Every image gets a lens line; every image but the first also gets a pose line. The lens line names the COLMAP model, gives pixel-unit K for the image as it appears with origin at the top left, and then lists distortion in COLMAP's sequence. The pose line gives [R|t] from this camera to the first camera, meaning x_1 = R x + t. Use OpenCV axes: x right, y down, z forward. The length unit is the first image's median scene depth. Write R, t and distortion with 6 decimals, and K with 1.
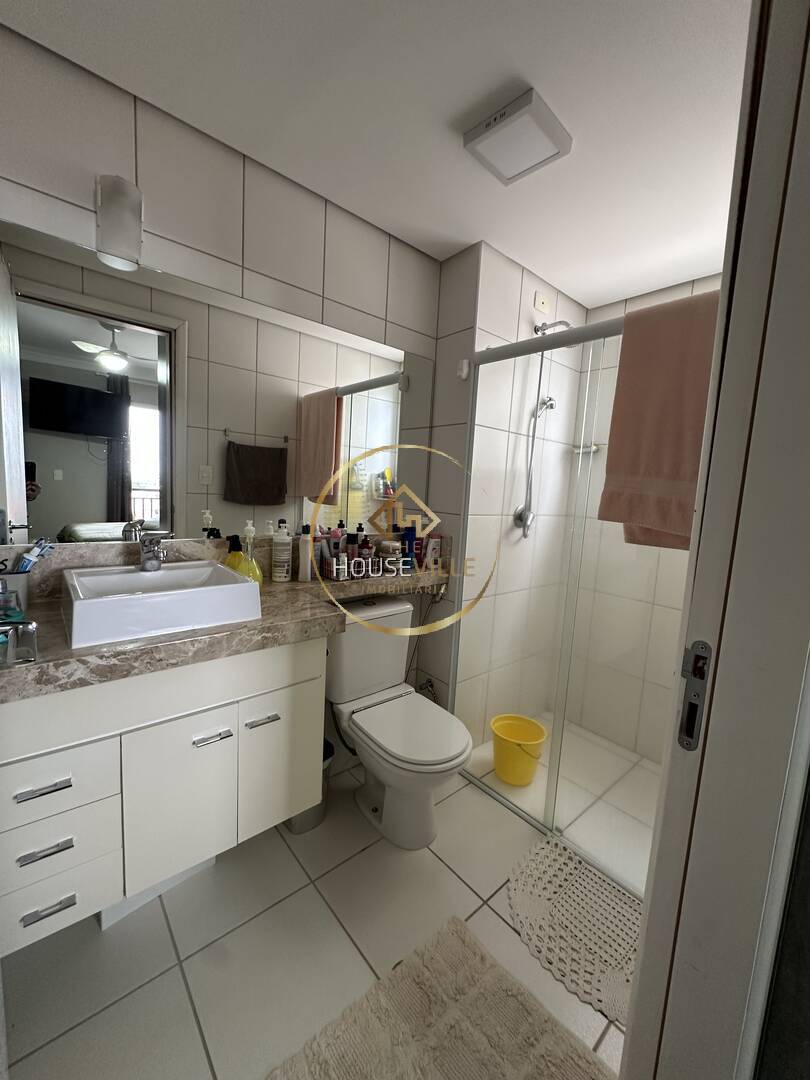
lens RADIAL K [[431.7, 0, 406.6], [0, 431.7, 536.5], [0, 0, 1]] dist [-0.004137, 0.000885]
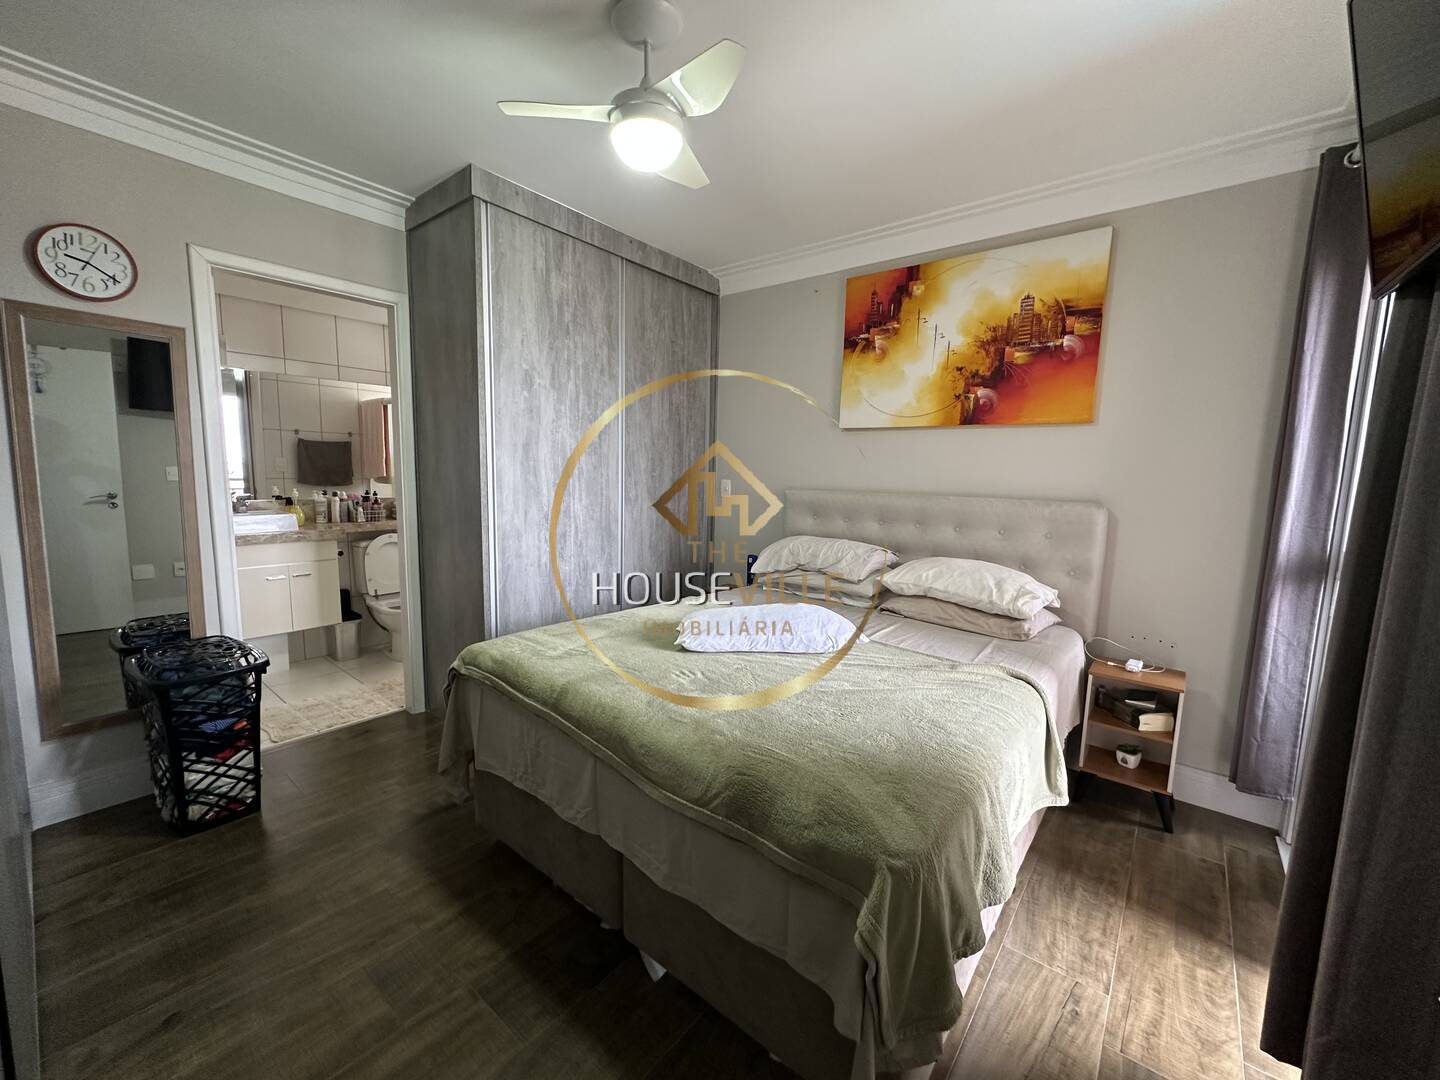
lens RADIAL K [[581.7, 0, 719.1], [0, 581.7, 539.9], [0, 0, 1]] dist [-0.002407, 0.000014]
pose [[0.985096, -0.054783, 0.163046, 0.548594], [0.052125, 0.998429, 0.020535, 0.120678], [-0.163915, -0.011730, 0.986405, -0.973889]]
